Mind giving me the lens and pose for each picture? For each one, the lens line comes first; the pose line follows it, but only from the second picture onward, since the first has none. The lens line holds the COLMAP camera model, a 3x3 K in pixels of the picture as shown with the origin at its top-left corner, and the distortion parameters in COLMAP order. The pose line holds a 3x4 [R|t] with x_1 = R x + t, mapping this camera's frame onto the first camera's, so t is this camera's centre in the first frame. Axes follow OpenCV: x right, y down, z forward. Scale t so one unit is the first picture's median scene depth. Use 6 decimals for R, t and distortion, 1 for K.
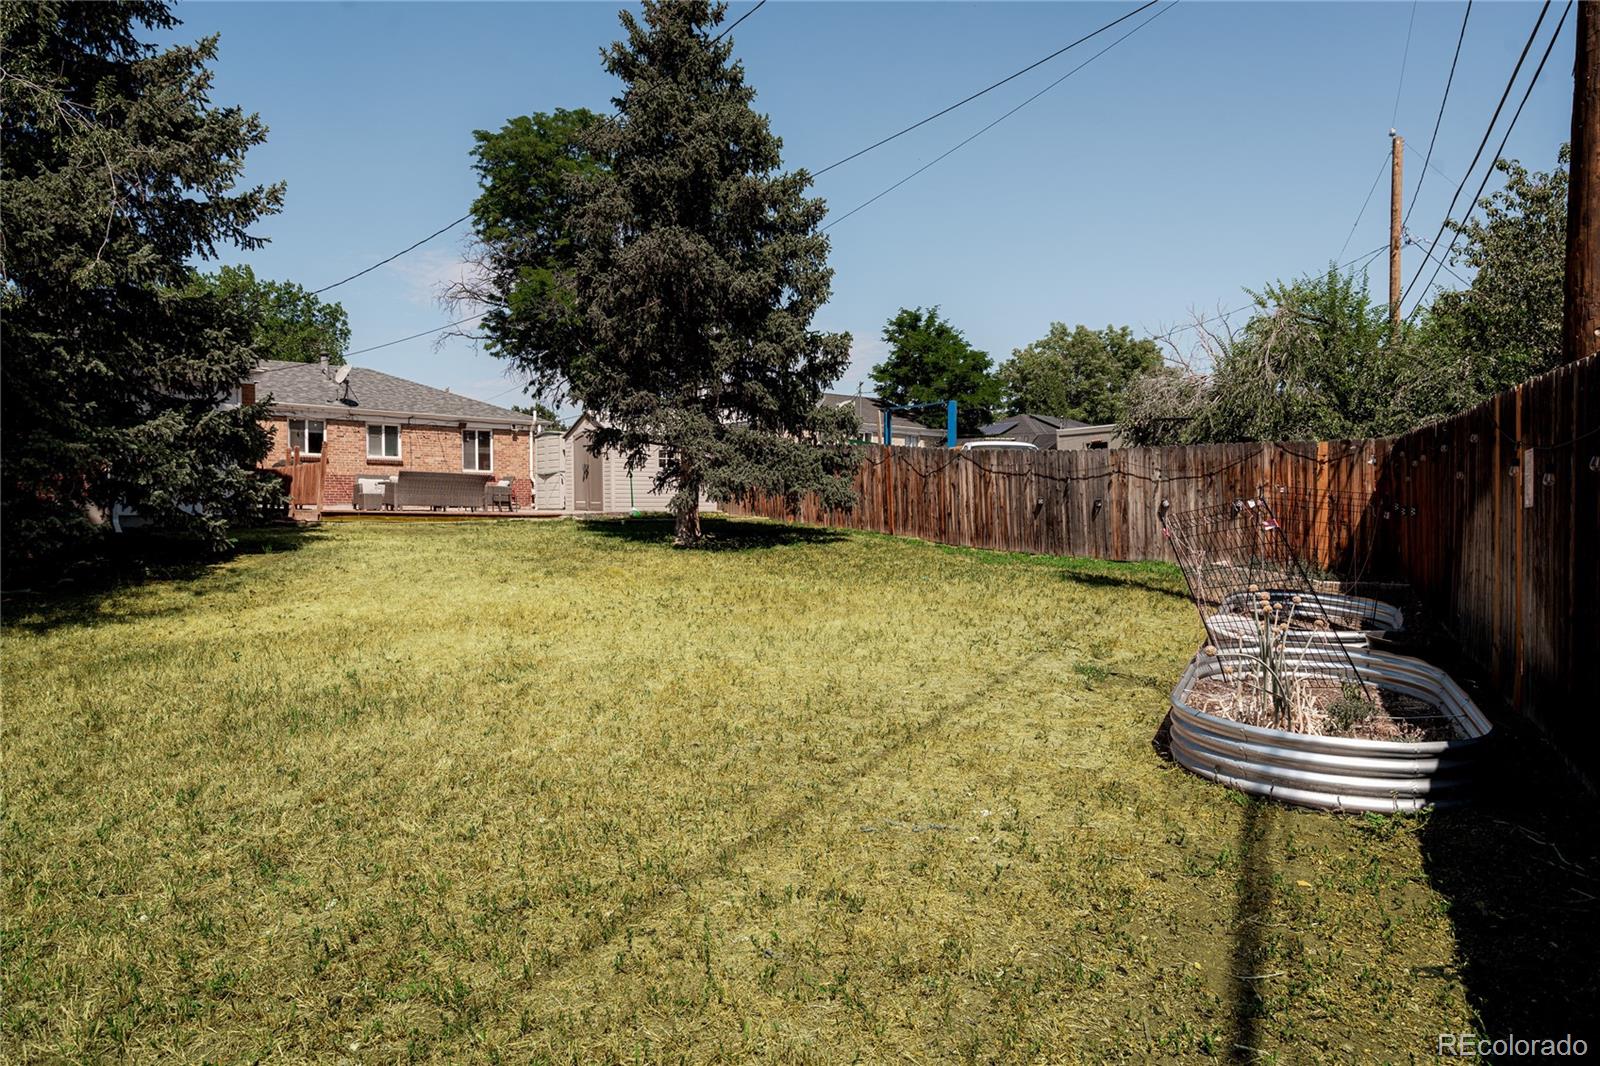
lens RADIAL K [[1037.6, 0, 809.4], [0, 1037.6, 525.5], [0, 0, 1]] dist [0.065756, 0.004894]
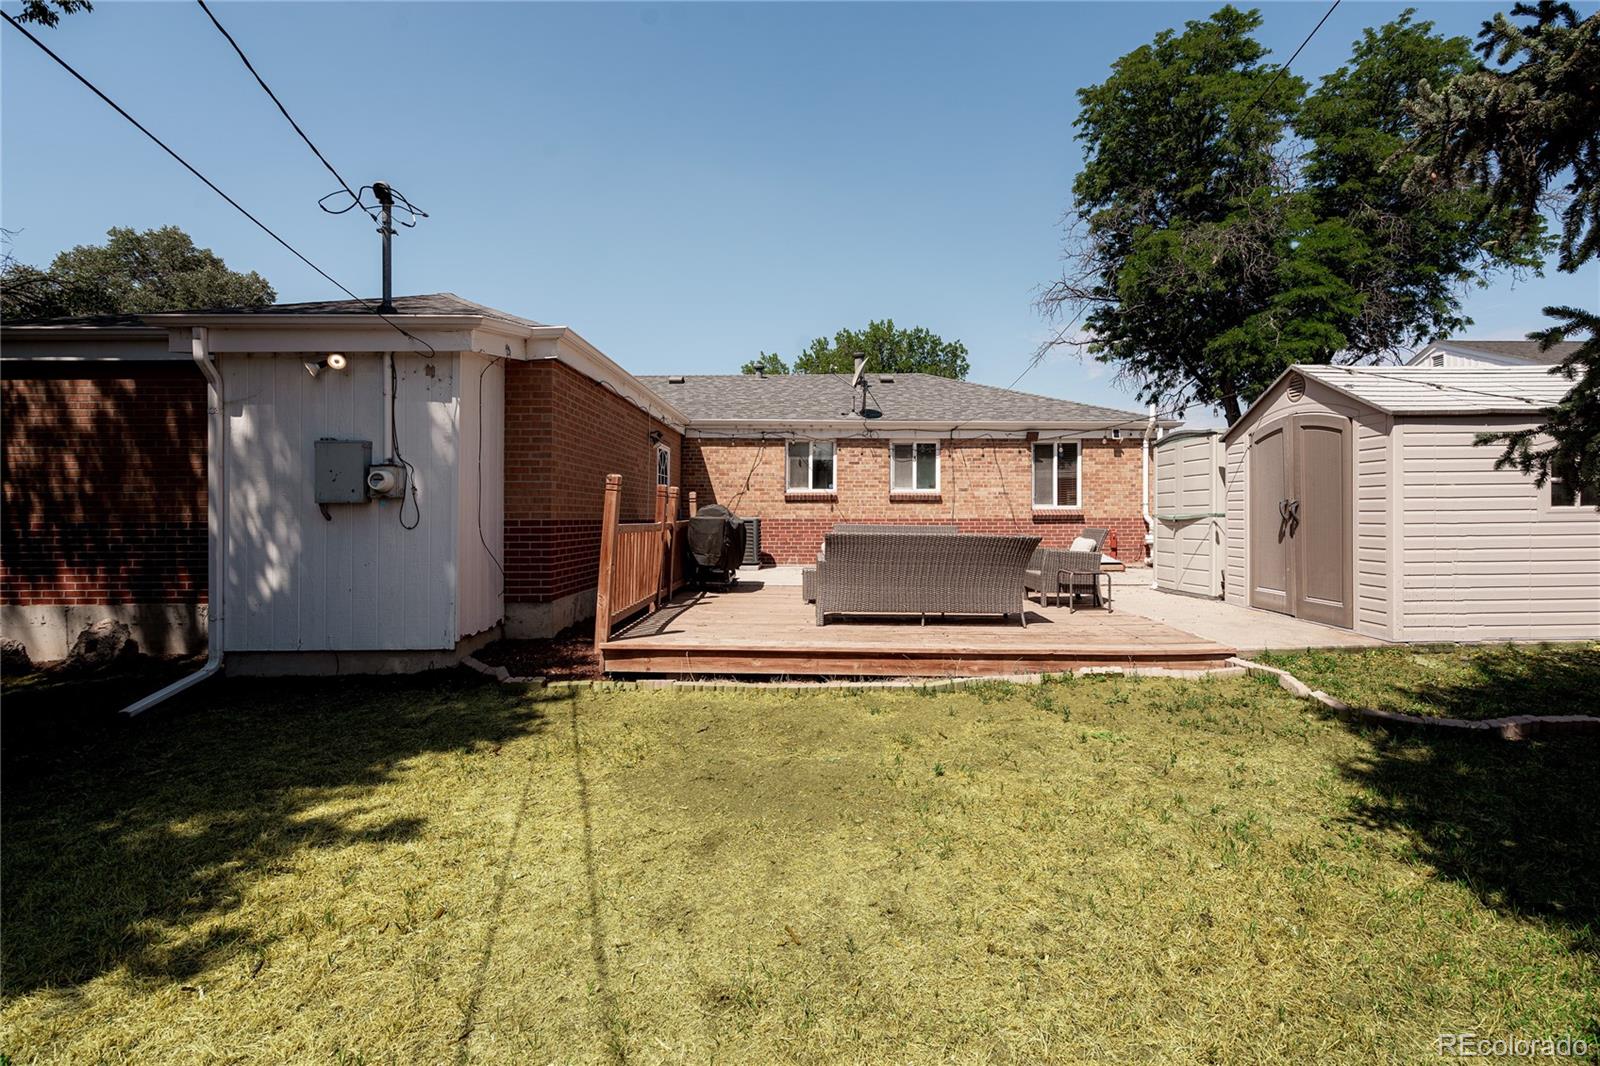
lens RADIAL K [[759.0, 0, 817.3], [0, 759.0, 517.7], [0, 0, 1]] dist [-0.002716, -0.000229]
pose [[0.782018, -0.000325, -0.623255, -0.096524], [-0.005153, 0.999962, -0.006988, -0.028258], [0.623234, 0.008676, 0.781987, 0.371882]]
